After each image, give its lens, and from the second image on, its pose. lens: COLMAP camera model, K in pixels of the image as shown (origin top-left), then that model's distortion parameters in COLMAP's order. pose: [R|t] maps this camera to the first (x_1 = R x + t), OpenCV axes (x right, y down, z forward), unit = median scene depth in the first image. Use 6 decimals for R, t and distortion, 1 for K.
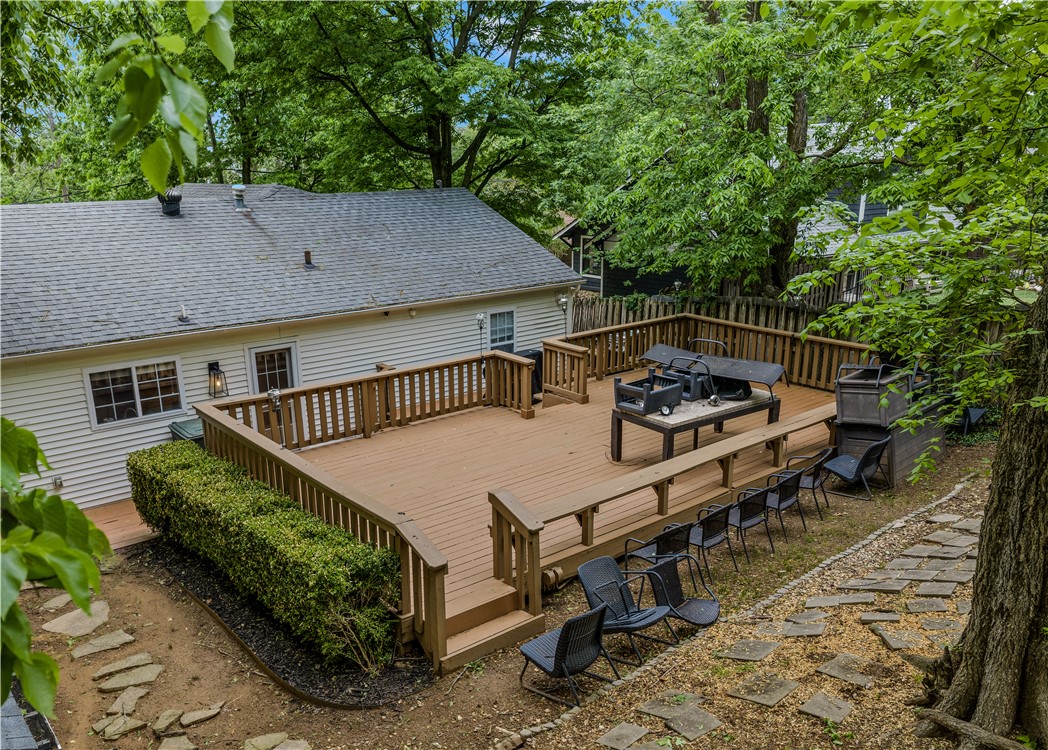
lens RADIAL K [[903.9, 0, 524.0], [0, 903.9, 375.0], [0, 0, 1]] dist [-0.005098, 0.004846]
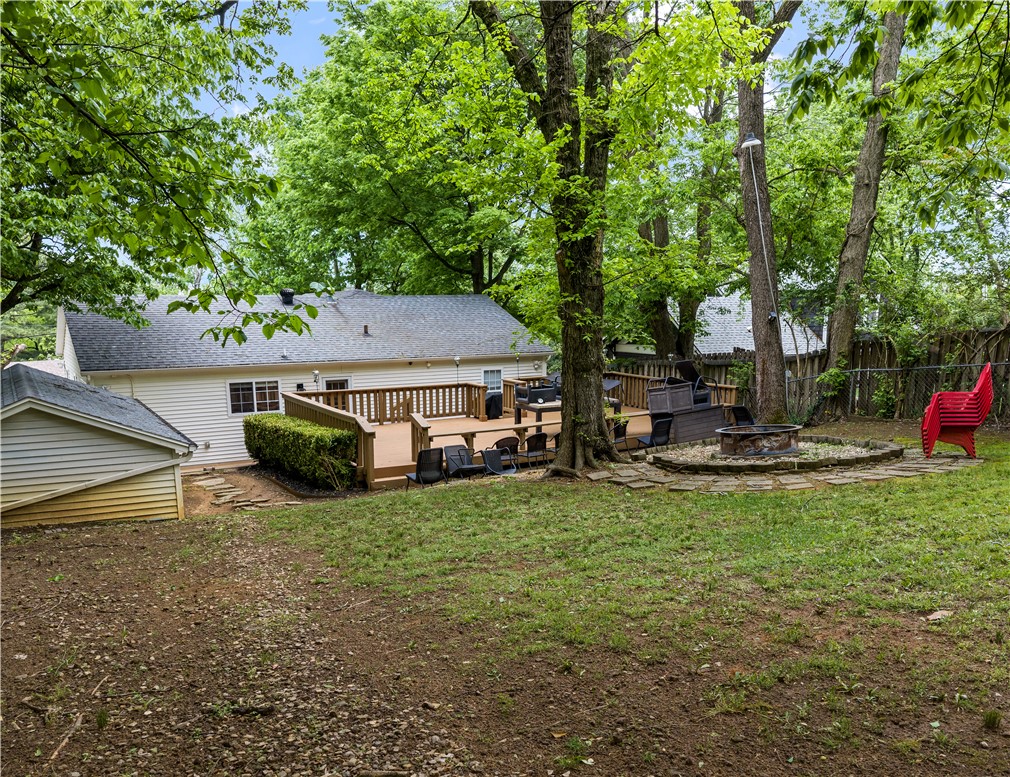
lens RADIAL K [[896.7, 0, 505.0], [0, 896.7, 388.5], [0, 0, 1]] dist [0.001731, -0.001149]
pose [[0.984873, 0.015817, -0.172552, 0.335389], [-0.041023, 0.988799, -0.143505, 0.230425], [0.168349, 0.148413, 0.974491, -0.585837]]
